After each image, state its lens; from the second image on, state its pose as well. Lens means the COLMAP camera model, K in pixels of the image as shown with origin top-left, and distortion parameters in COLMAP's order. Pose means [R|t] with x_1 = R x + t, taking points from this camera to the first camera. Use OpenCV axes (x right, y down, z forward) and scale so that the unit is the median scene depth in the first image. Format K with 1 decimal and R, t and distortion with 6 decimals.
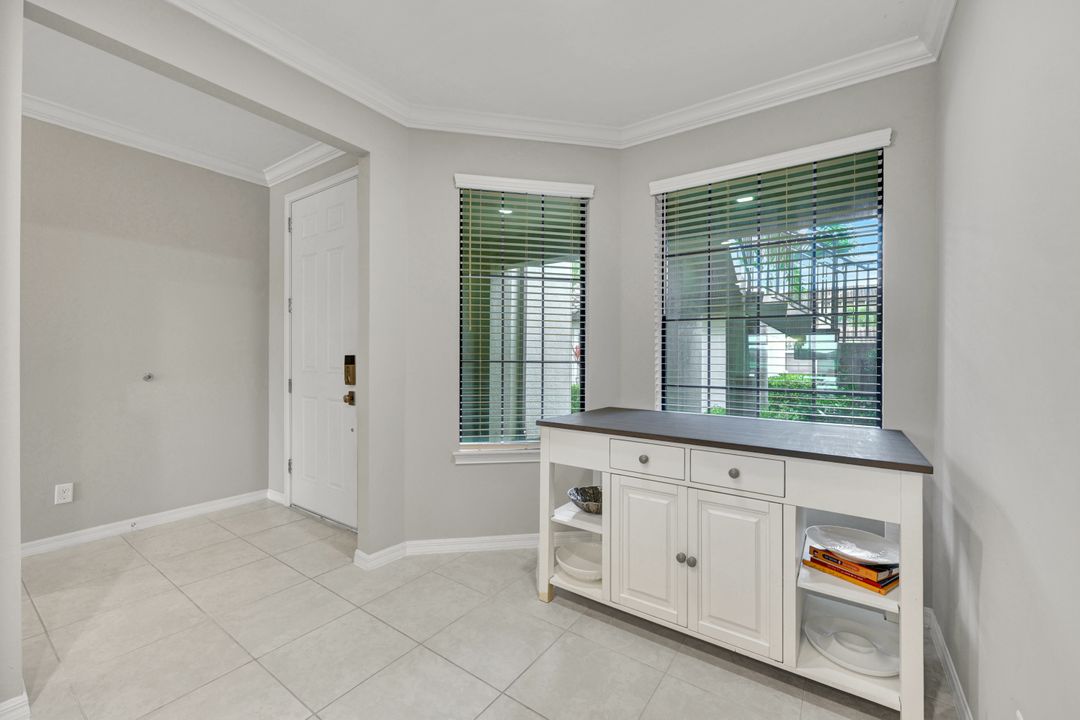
lens RADIAL K [[433.3, 0, 538.8], [0, 433.3, 357.1], [0, 0, 1]] dist [0.000853, 0.000014]
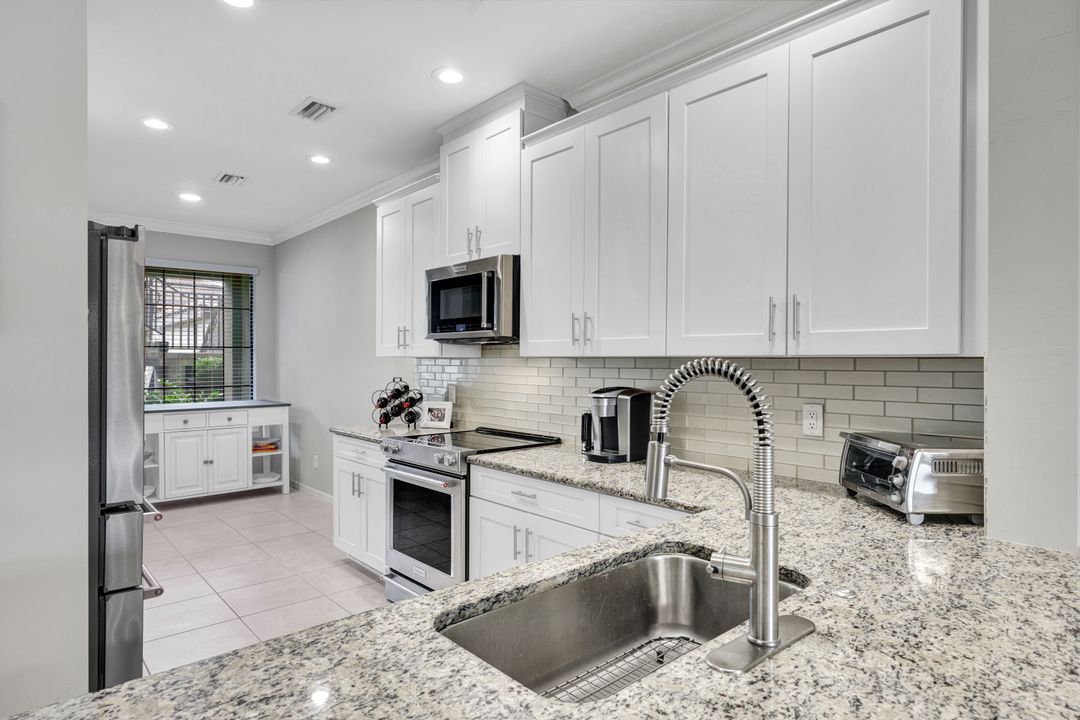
lens RADIAL K [[610.4, 0, 538.4], [0, 610.4, 359.2], [0, 0, 1]] dist [0.000277, 0.000120]
pose [[0.228807, -0.007077, 0.973446, -2.599696], [0.007370, 0.999958, 0.005538, -0.072898], [-0.973444, 0.005907, 0.228850, -1.536774]]
